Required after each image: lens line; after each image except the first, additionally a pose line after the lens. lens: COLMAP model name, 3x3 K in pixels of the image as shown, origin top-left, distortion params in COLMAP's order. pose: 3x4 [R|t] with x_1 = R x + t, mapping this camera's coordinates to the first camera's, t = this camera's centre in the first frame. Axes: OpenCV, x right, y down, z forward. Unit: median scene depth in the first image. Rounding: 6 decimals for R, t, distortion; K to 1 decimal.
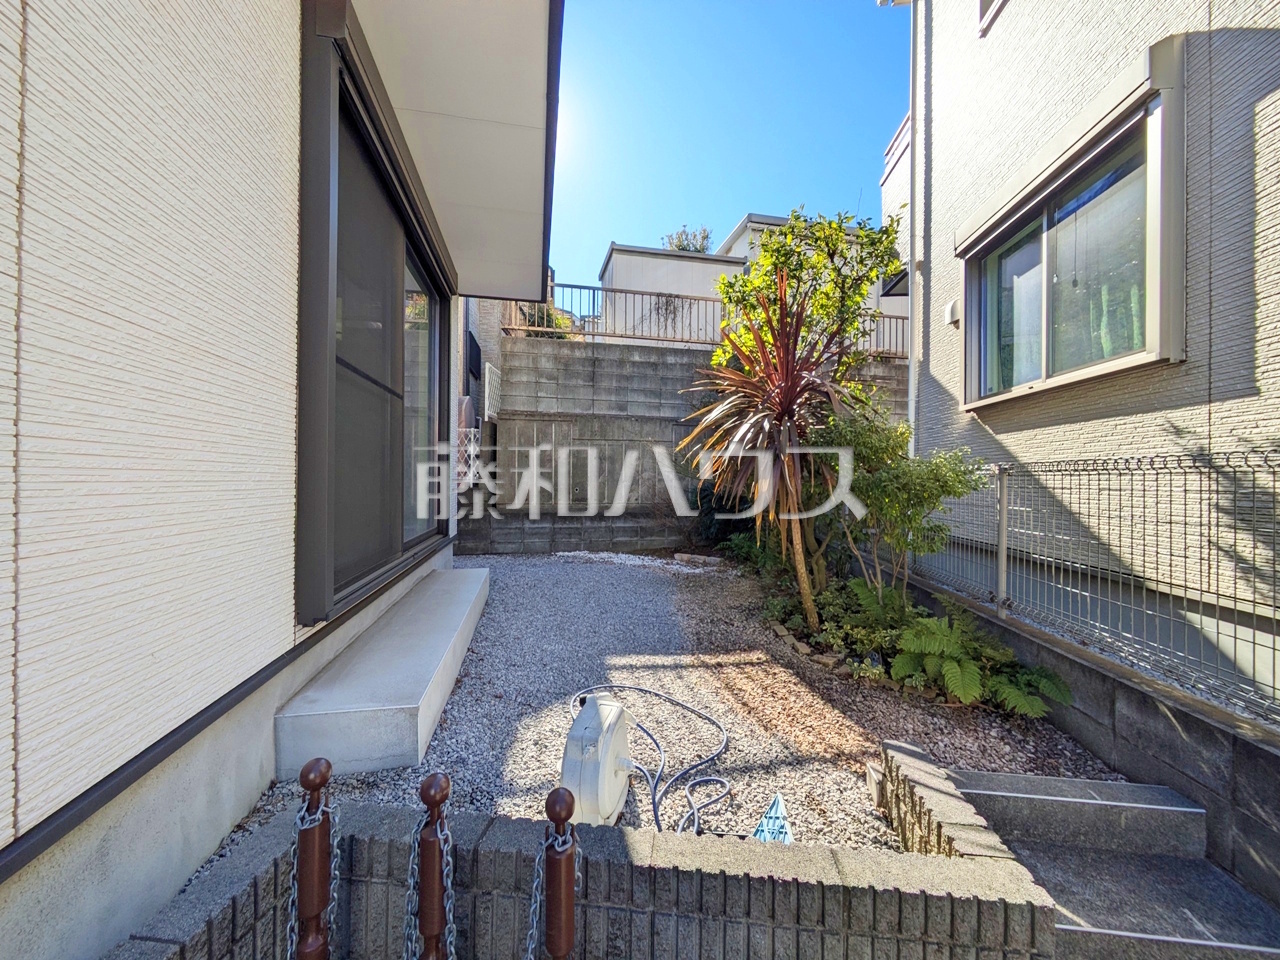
lens RADIAL K [[504.5, 0, 641.1], [0, 504.5, 477.2], [0, 0, 1]] dist [0.001947, 0.000165]
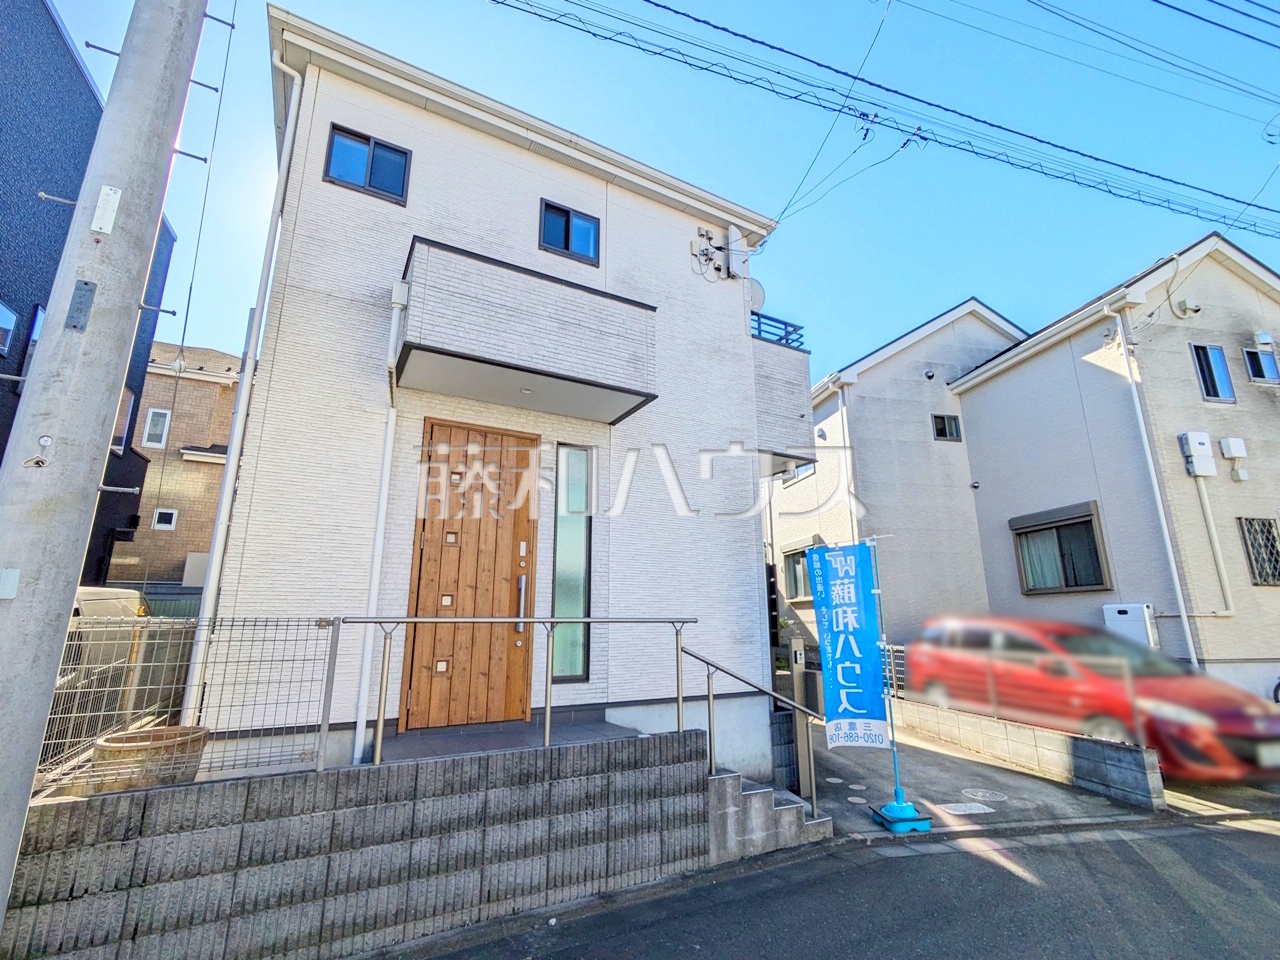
lens RADIAL K [[583.6, 0, 644.7], [0, 583.6, 481.7], [0, 0, 1]] dist [-0.000525, 0.000519]
pose [[0.951122, 0.057256, 0.303460, -0.746417], [0.013843, 0.973770, -0.227115, -0.024932], [-0.308504, 0.220215, 0.925381, -1.250085]]
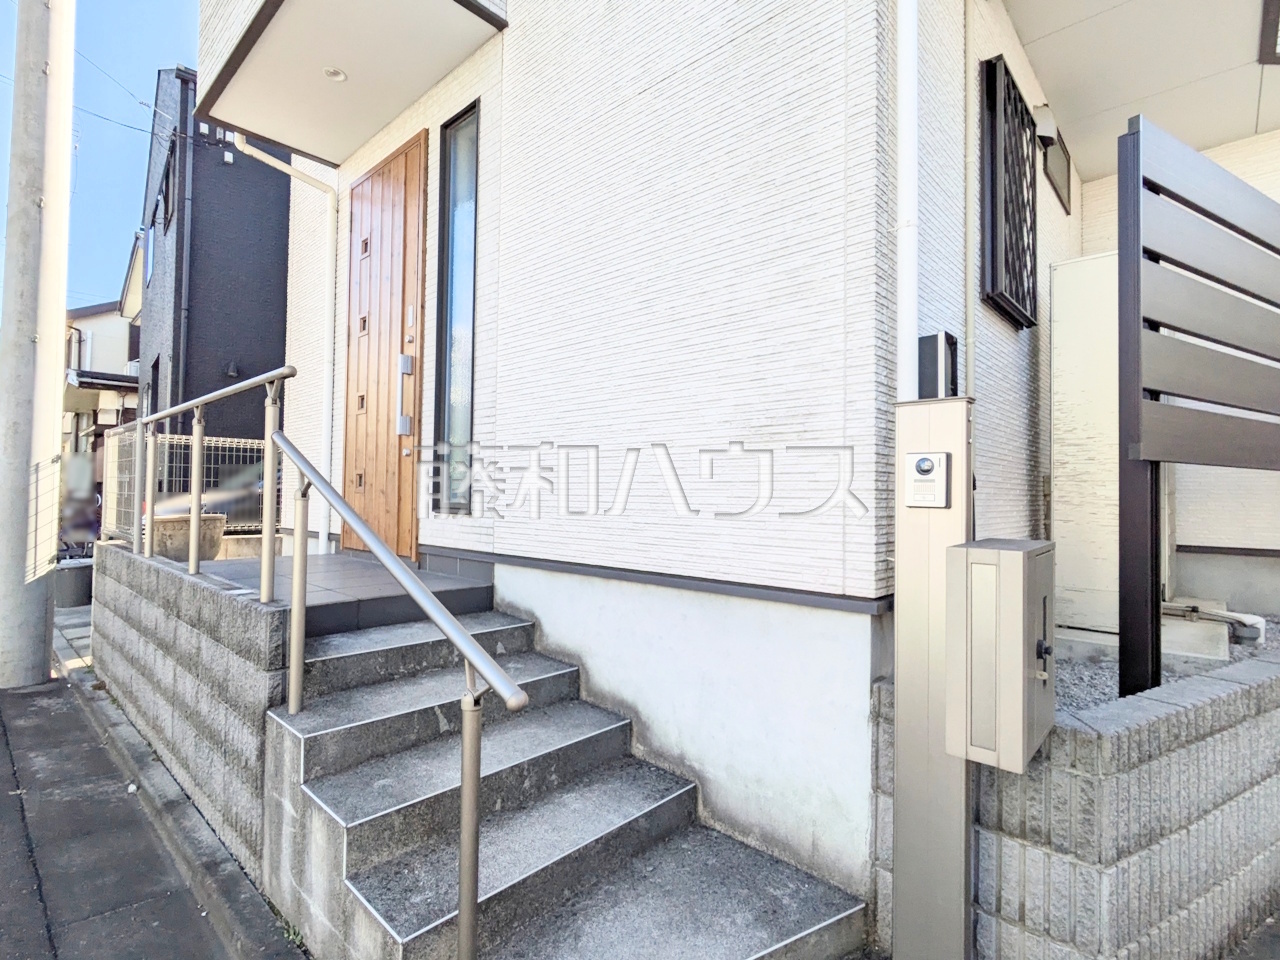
lens RADIAL K [[634.5, 0, 640.0], [0, 634.5, 480.0], [0, 0, 1]] dist [0.000149, -0.000323]
pose [[0.583418, -0.023931, -0.811819, -0.140962], [0.000136, 0.999569, -0.029368, 0.039797], [0.812172, 0.017024, 0.583170, -0.674908]]
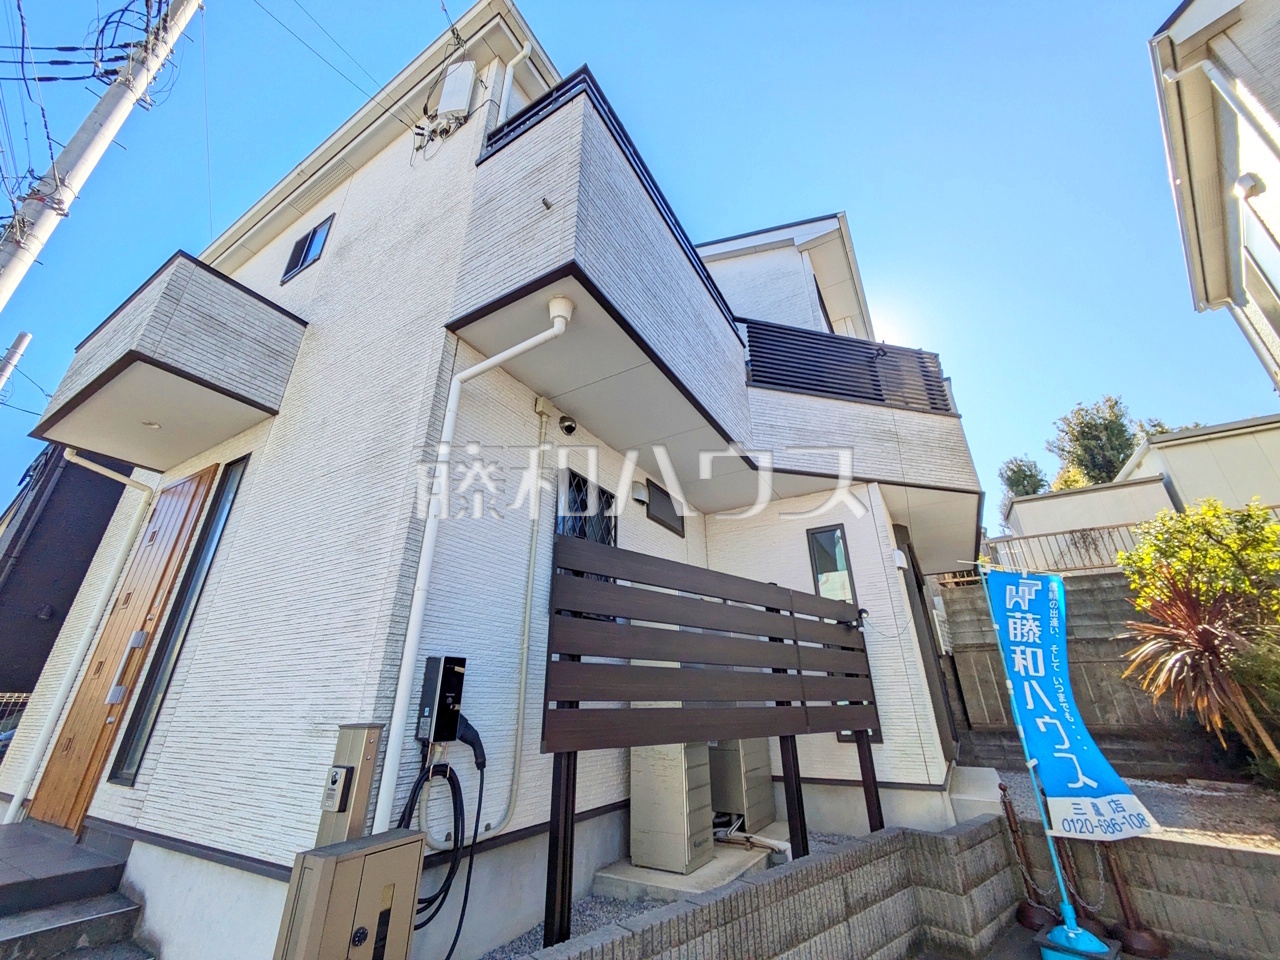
lens RADIAL K [[504.5, 0, 641.1], [0, 504.5, 477.2], [0, 0, 1]] dist [0.001947, 0.000165]
pose [[0.742033, -0.289725, -0.604522, 0.041863], [0.018139, 0.910130, -0.413926, 0.000484], [0.670118, 0.296182, 0.680602, -0.585354]]
